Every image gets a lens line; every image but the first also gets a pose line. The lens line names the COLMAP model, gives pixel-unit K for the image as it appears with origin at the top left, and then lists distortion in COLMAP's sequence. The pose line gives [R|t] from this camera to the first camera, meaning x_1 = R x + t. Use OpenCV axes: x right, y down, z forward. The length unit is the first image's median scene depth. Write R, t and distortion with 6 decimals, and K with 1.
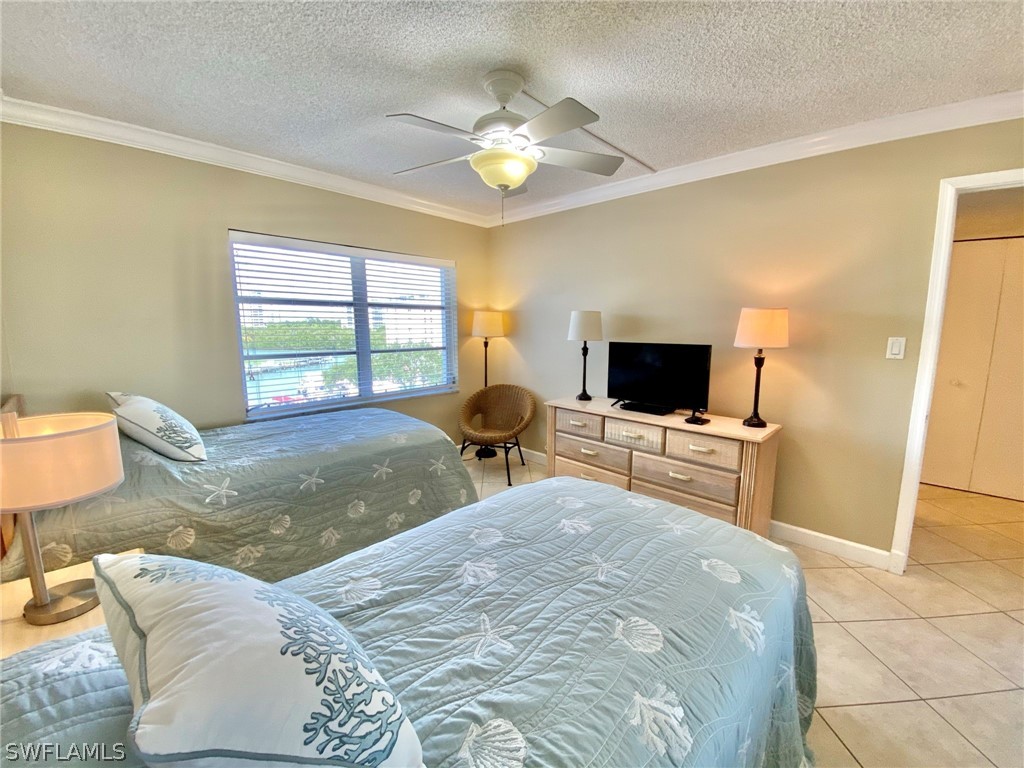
lens RADIAL K [[415.0, 0, 513.3], [0, 415.0, 388.7], [0, 0, 1]] dist [0.039156, -0.035564]
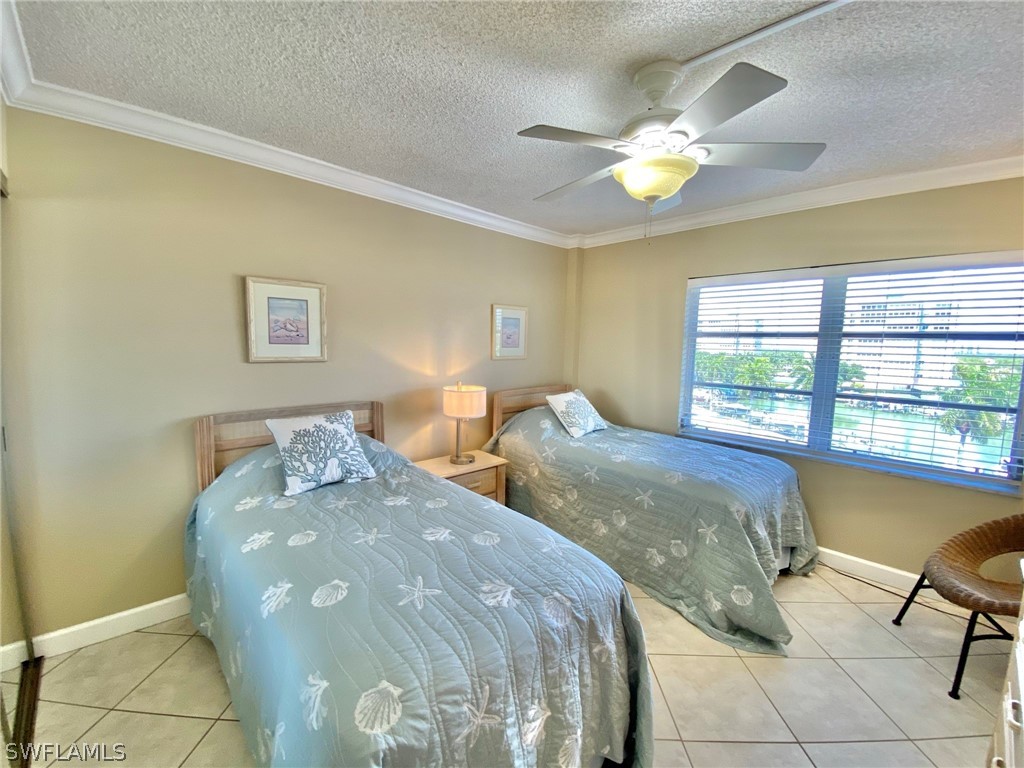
lens RADIAL K [[415.0, 0, 513.3], [0, 415.0, 388.7], [0, 0, 1]] dist [0.039156, -0.035564]
pose [[-0.052358, 0.106750, -0.992906, 0.561057], [-0.177617, 0.977422, 0.114451, -0.102712], [0.982706, 0.182349, -0.032215, 0.536577]]
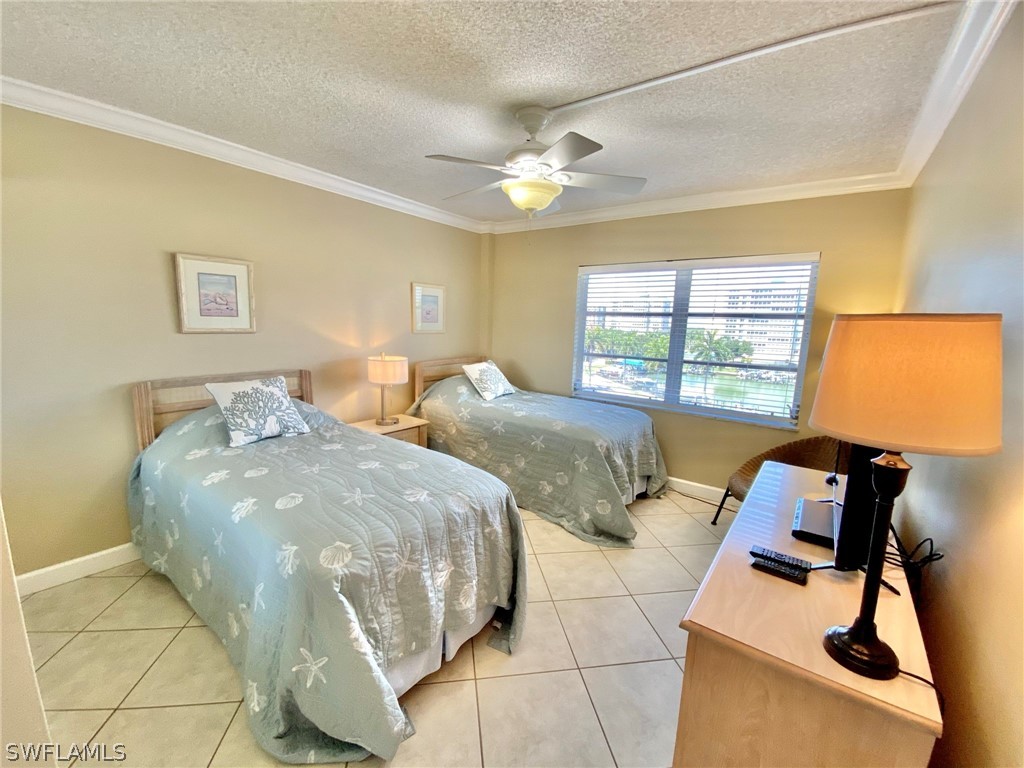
lens RADIAL K [[415.0, 0, 513.3], [0, 415.0, 388.7], [0, 0, 1]] dist [0.039156, -0.035564]
pose [[0.124397, 0.159878, -0.979267, 0.739896], [-0.186755, 0.973067, 0.135142, -0.103977], [0.974499, 0.166072, 0.150904, 0.564441]]
